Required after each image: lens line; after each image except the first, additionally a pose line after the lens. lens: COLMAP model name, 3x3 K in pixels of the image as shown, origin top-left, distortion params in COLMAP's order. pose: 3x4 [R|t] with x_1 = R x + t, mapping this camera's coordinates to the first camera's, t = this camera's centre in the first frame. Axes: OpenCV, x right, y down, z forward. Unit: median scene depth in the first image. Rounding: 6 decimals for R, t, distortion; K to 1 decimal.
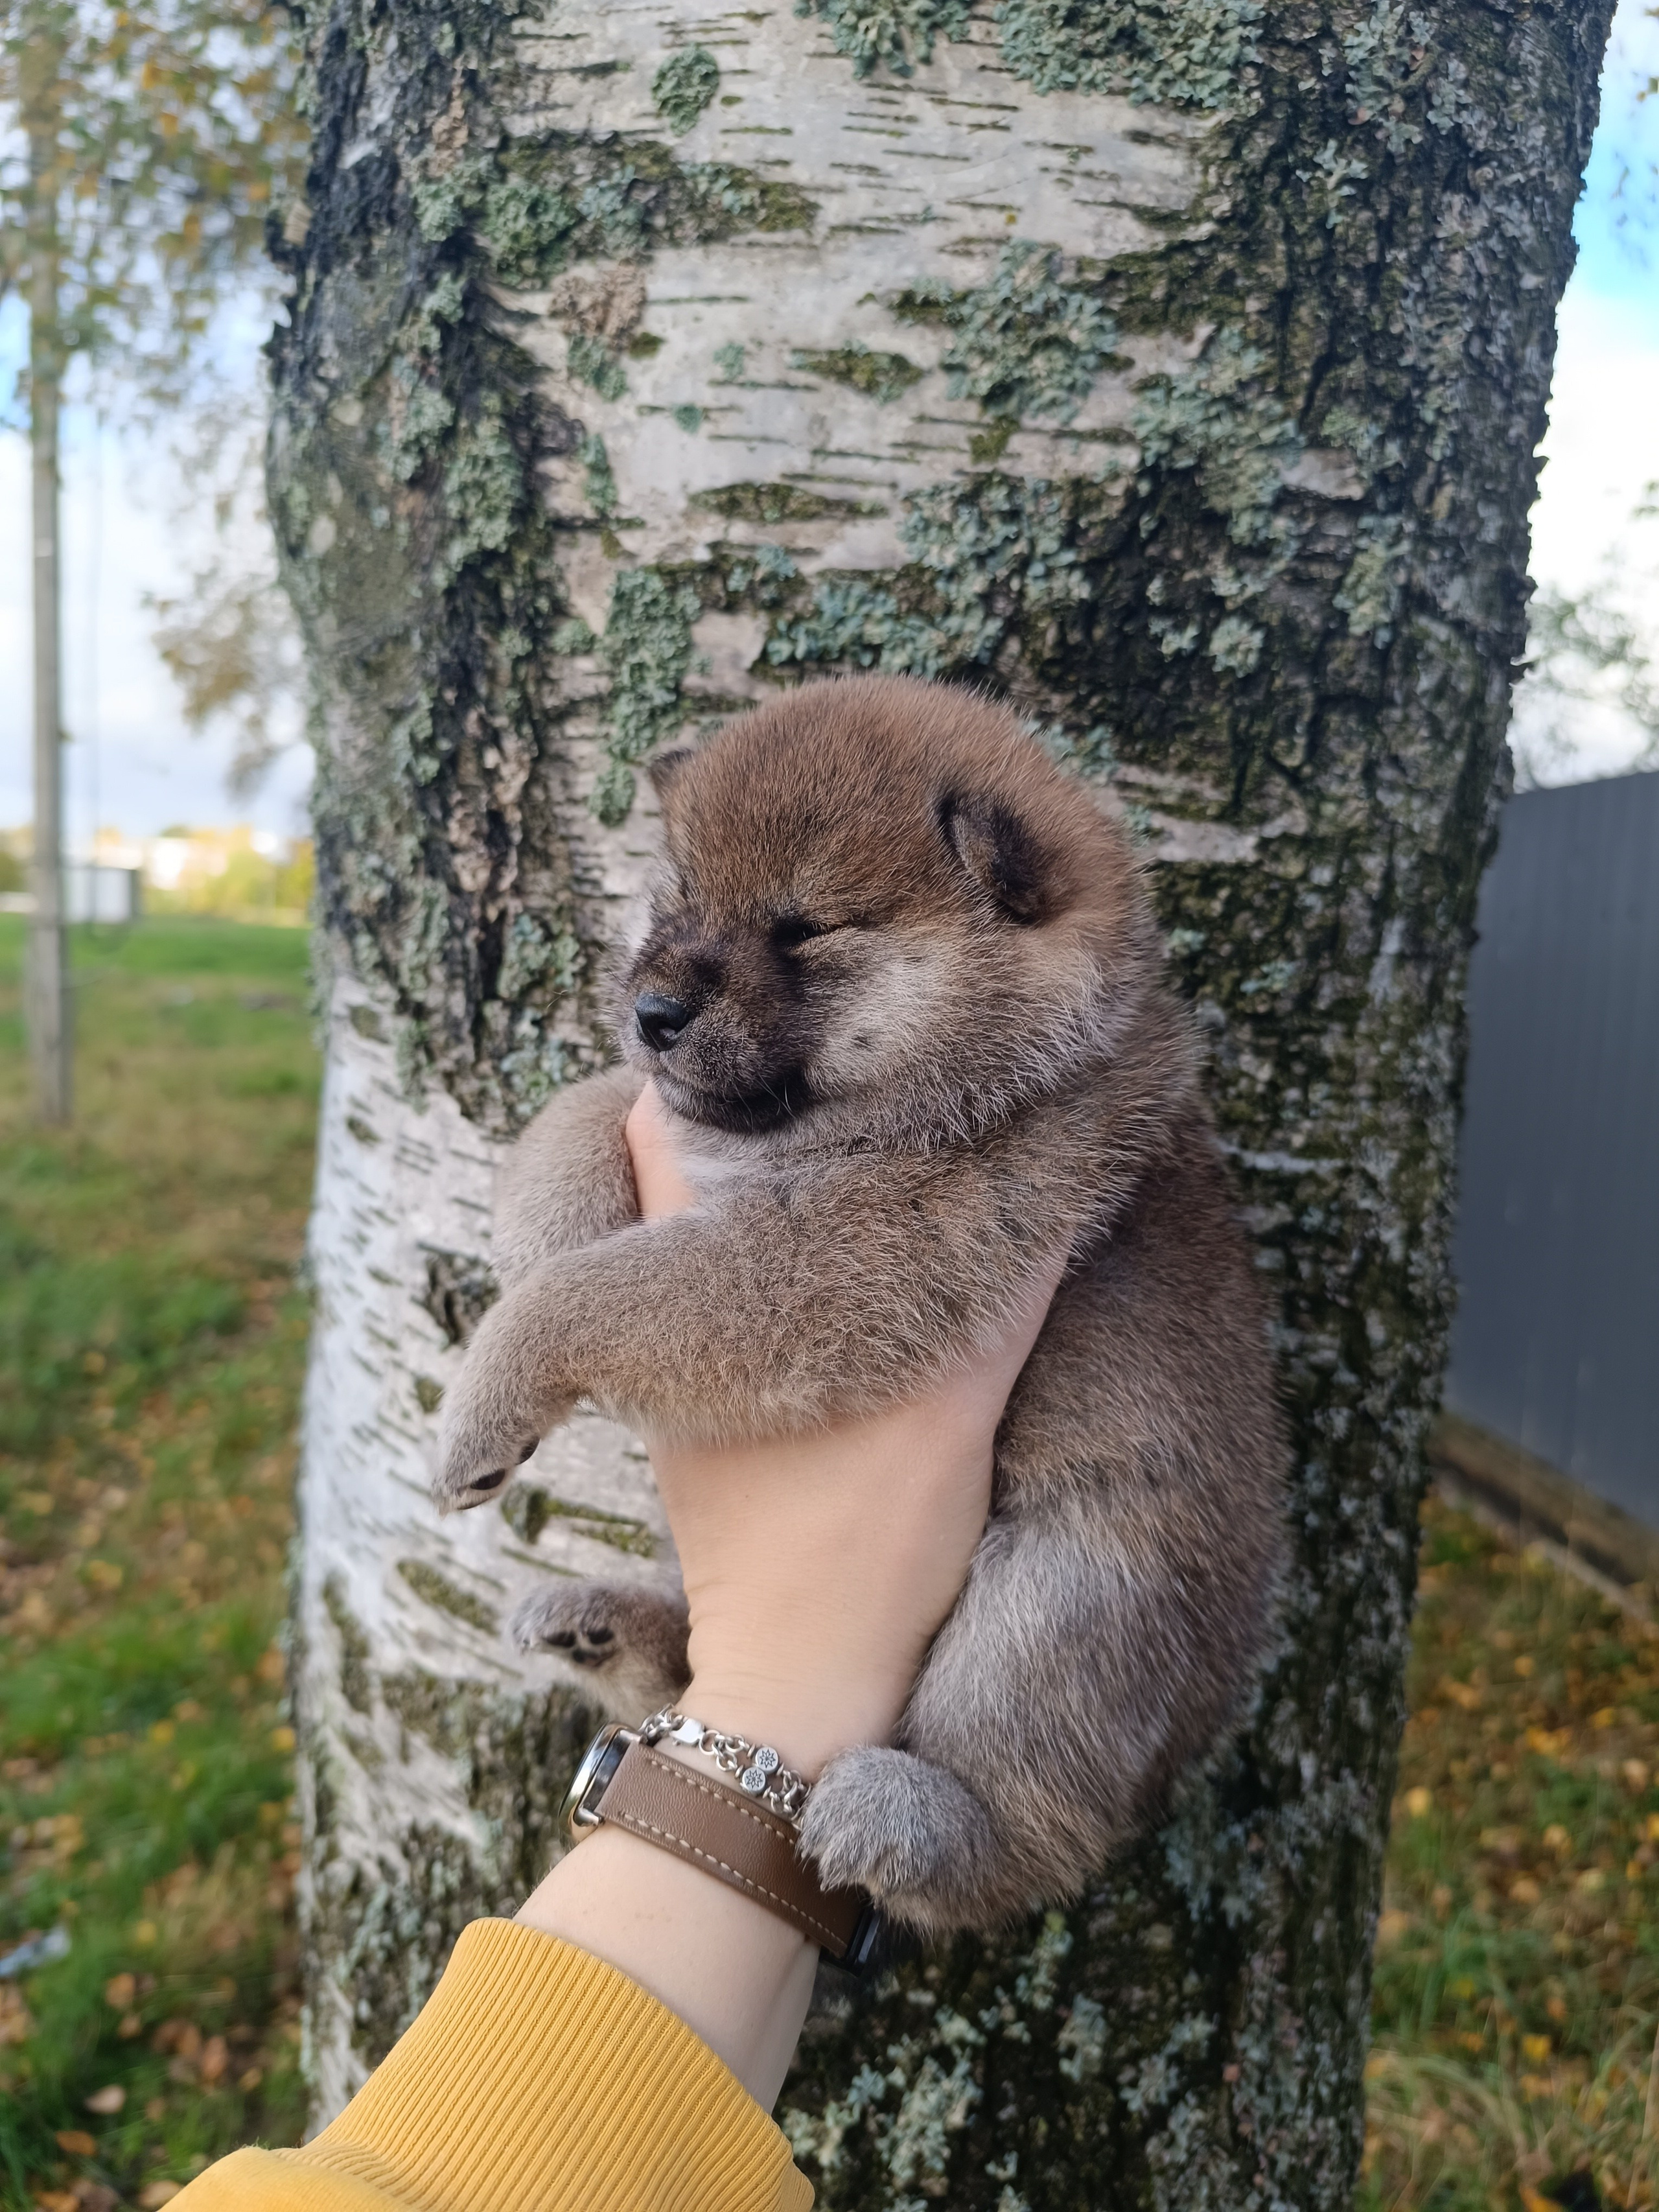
lens RADIAL K [[1574.9, 0, 879.5], [0, 1574.9, 1112.0], [0, 0, 1]] dist [-0.000737, -0.020927]
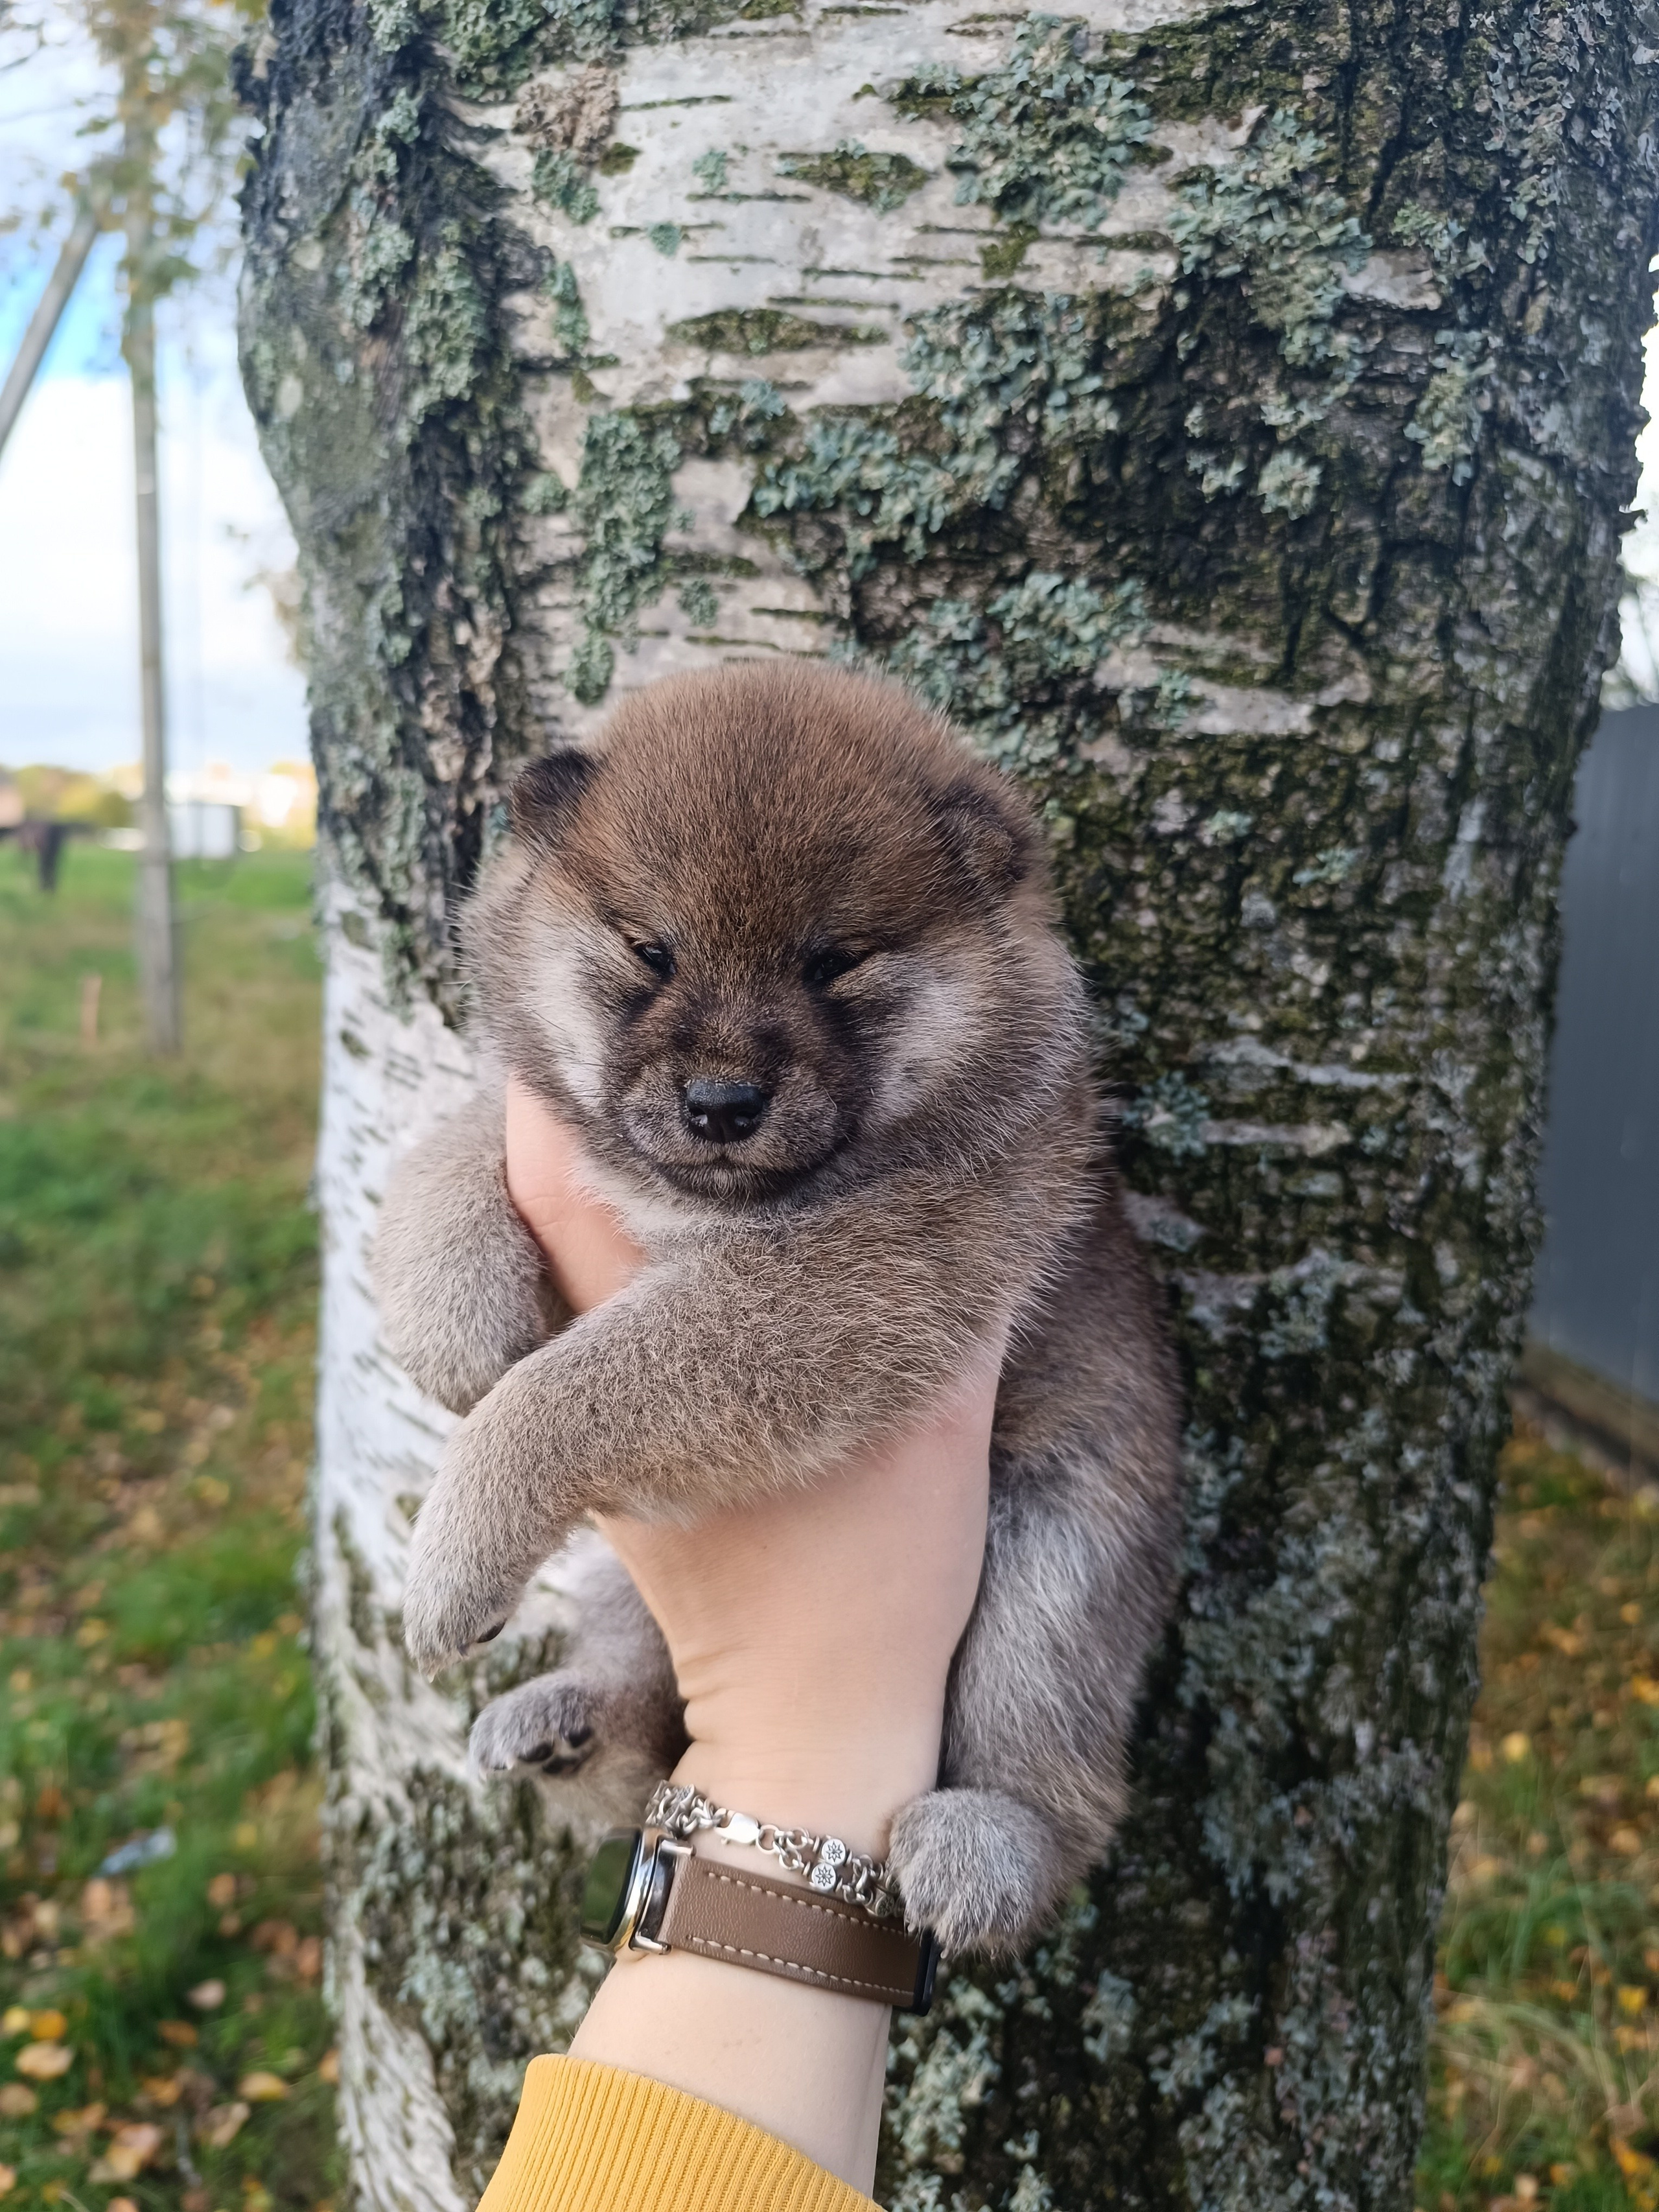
lens RADIAL K [[1577.1, 0, 862.6], [0, 1577.1, 1121.1], [0, 0, 1]] dist [-0.010791, -0.010102]
pose [[0.997239, 0.003164, -0.074191, 0.056725], [0.000415, 0.998839, 0.048177, 0.015451], [0.074257, -0.048075, 0.996080, 0.096567]]
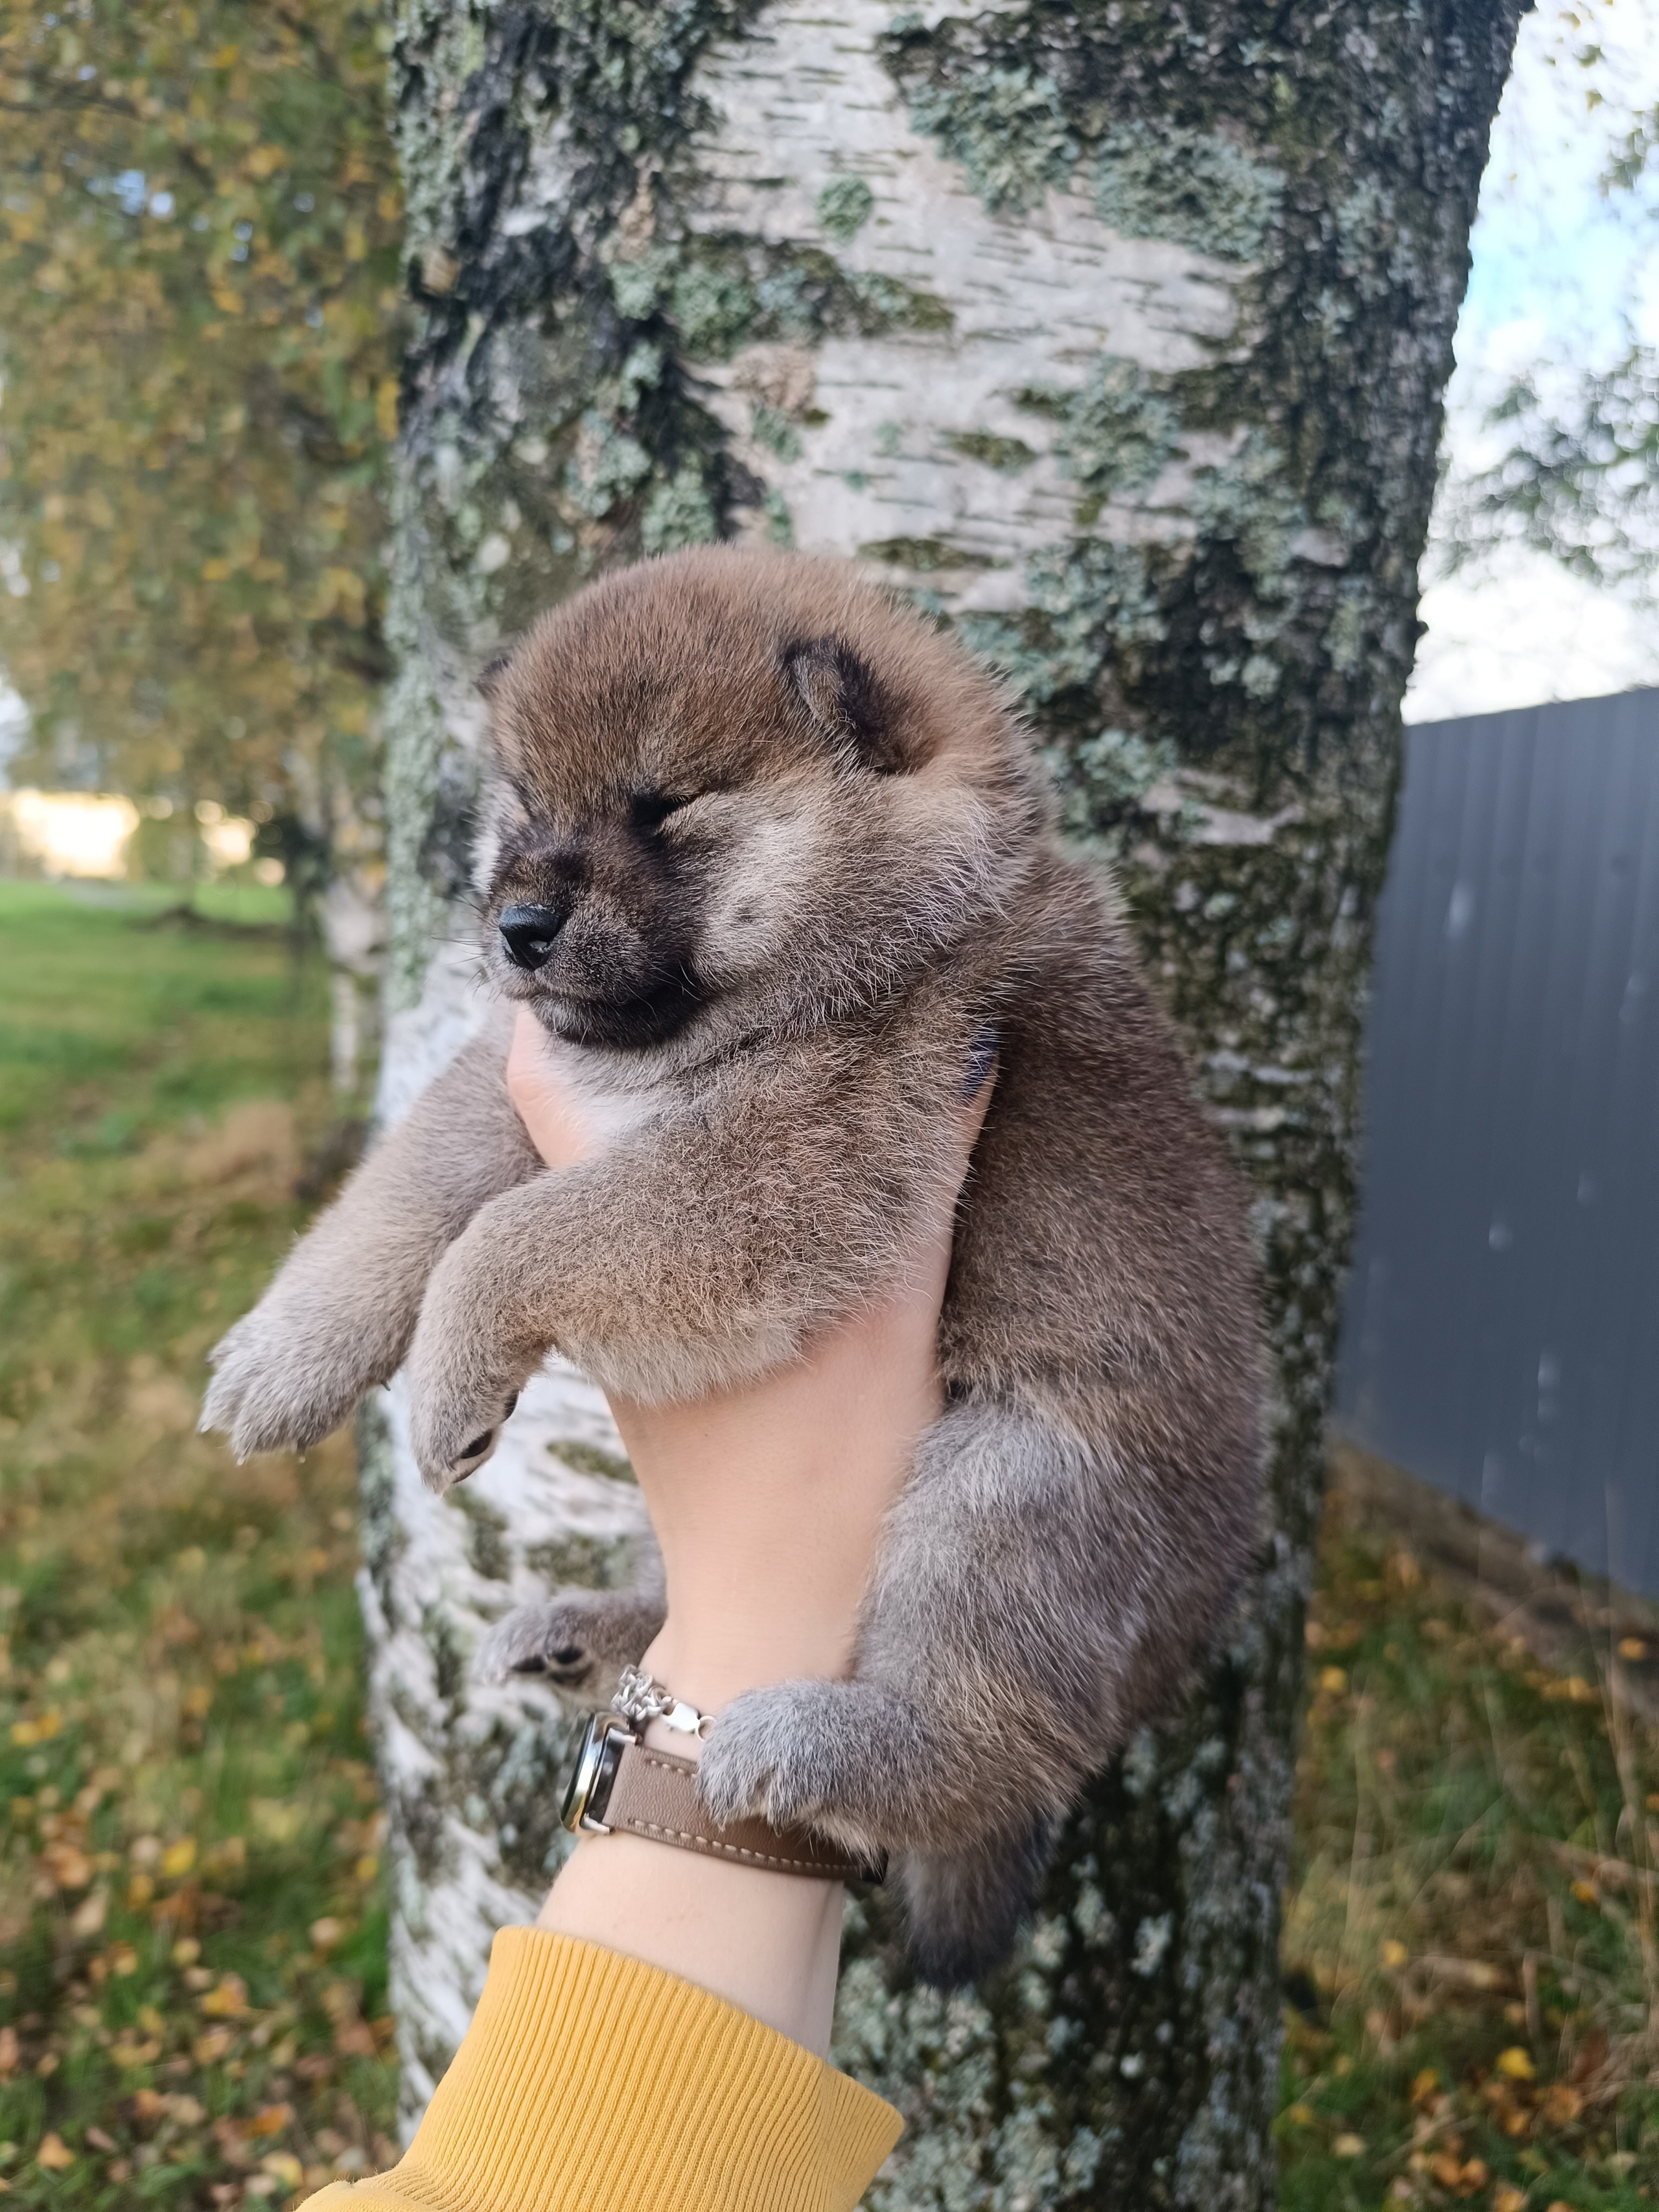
lens RADIAL K [[1585.8, 0, 859.0], [0, 1585.8, 1132.6], [0, 0, 1]] dist [-0.005624, -0.016547]
pose [[0.977466, -0.035672, 0.208059, -0.388948], [0.027937, 0.998809, 0.039997, 0.019177], [-0.209238, -0.033284, 0.977298, -0.227750]]
